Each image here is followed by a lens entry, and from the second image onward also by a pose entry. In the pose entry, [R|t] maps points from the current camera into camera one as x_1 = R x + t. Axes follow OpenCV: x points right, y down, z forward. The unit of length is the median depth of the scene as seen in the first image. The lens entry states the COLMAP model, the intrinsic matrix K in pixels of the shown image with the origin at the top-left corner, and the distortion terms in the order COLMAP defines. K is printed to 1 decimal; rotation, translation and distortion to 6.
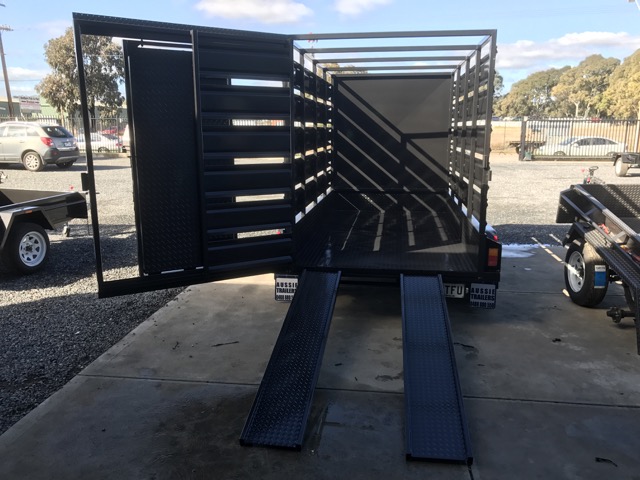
lens RADIAL K [[525.3, 0, 325.5], [0, 525.3, 237.5], [0, 0, 1]] dist [-0.001655, 0.039476]
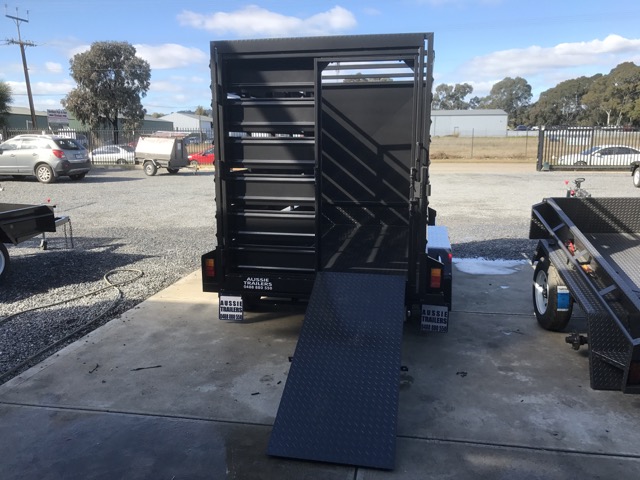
lens RADIAL K [[525.3, 0, 325.5], [0, 525.3, 237.5], [0, 0, 1]] dist [-0.001655, 0.039476]
pose [[0.998670, 0.003306, -0.051459, 0.129564], [-0.004308, 0.999803, -0.019370, -0.010831], [0.051385, 0.019566, 0.998487, 0.049081]]
